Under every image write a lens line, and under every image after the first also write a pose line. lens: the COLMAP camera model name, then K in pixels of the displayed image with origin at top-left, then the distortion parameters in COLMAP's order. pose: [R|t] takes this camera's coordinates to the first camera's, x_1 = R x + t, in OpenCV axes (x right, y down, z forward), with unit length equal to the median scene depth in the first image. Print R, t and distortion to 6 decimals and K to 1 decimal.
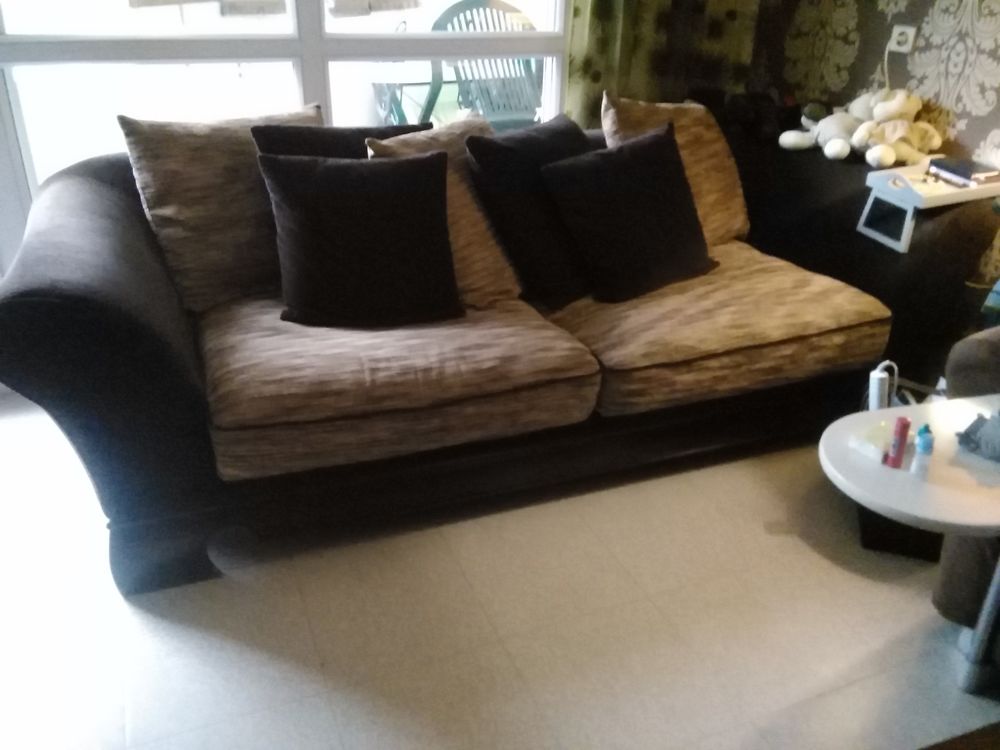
lens RADIAL K [[827.2, 0, 500.0], [0, 827.2, 375.0], [0, 0, 1]] dist [0.073017, -0.137956]
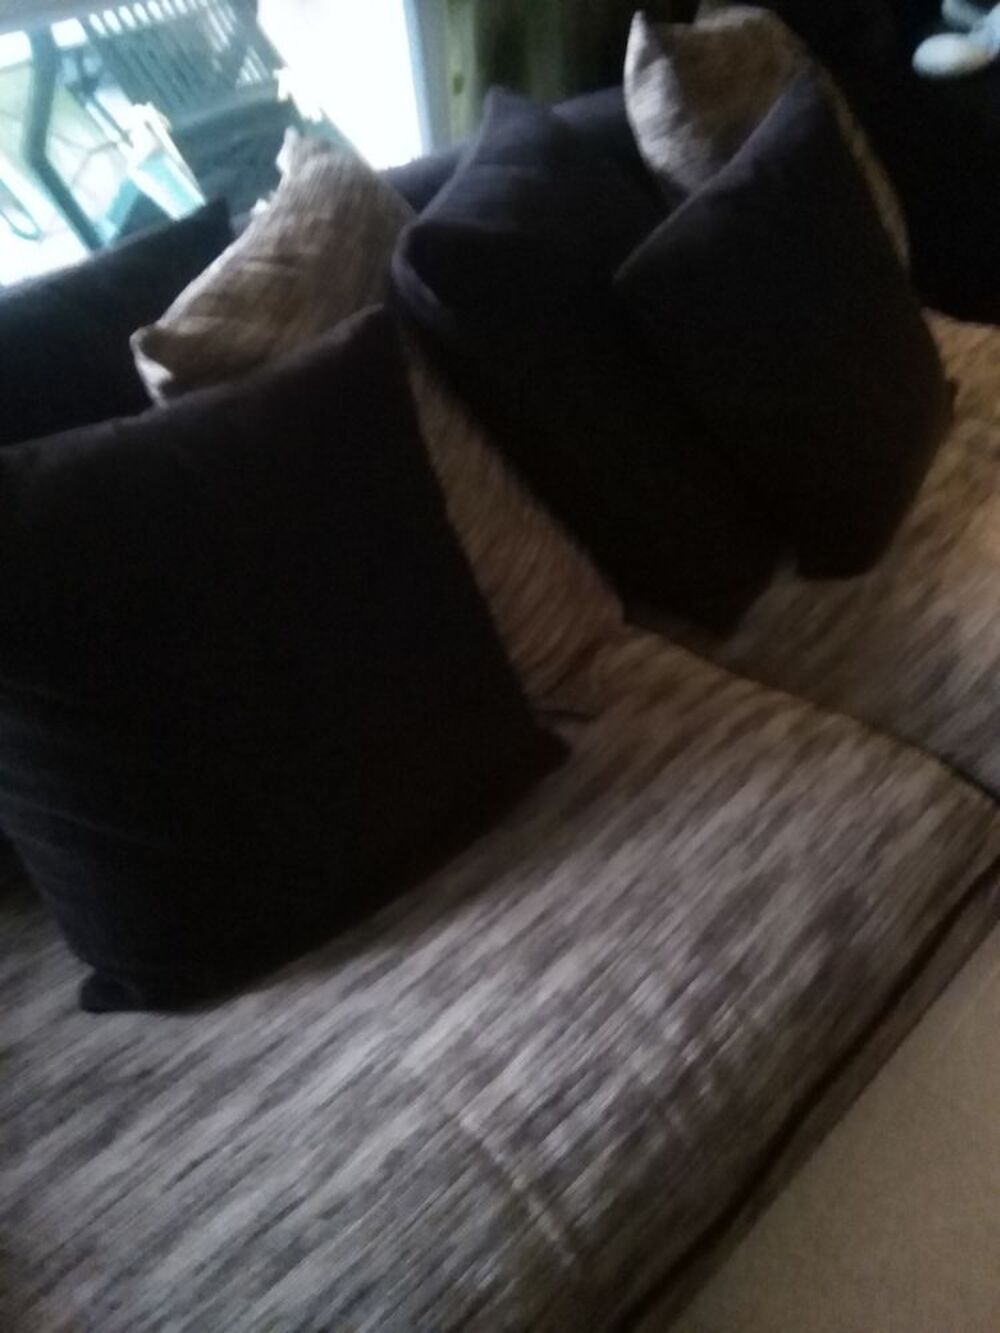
lens RADIAL K [[1102.7, 0, 500.0], [0, 1102.7, 666.5], [0, 0, 1]] dist [0.073017, -0.137956]
pose [[0.916503, -0.321934, 0.237445, -0.163169], [0.262518, 0.931916, 0.250235, -0.225089], [-0.301838, -0.167008, 0.938617, 0.536244]]
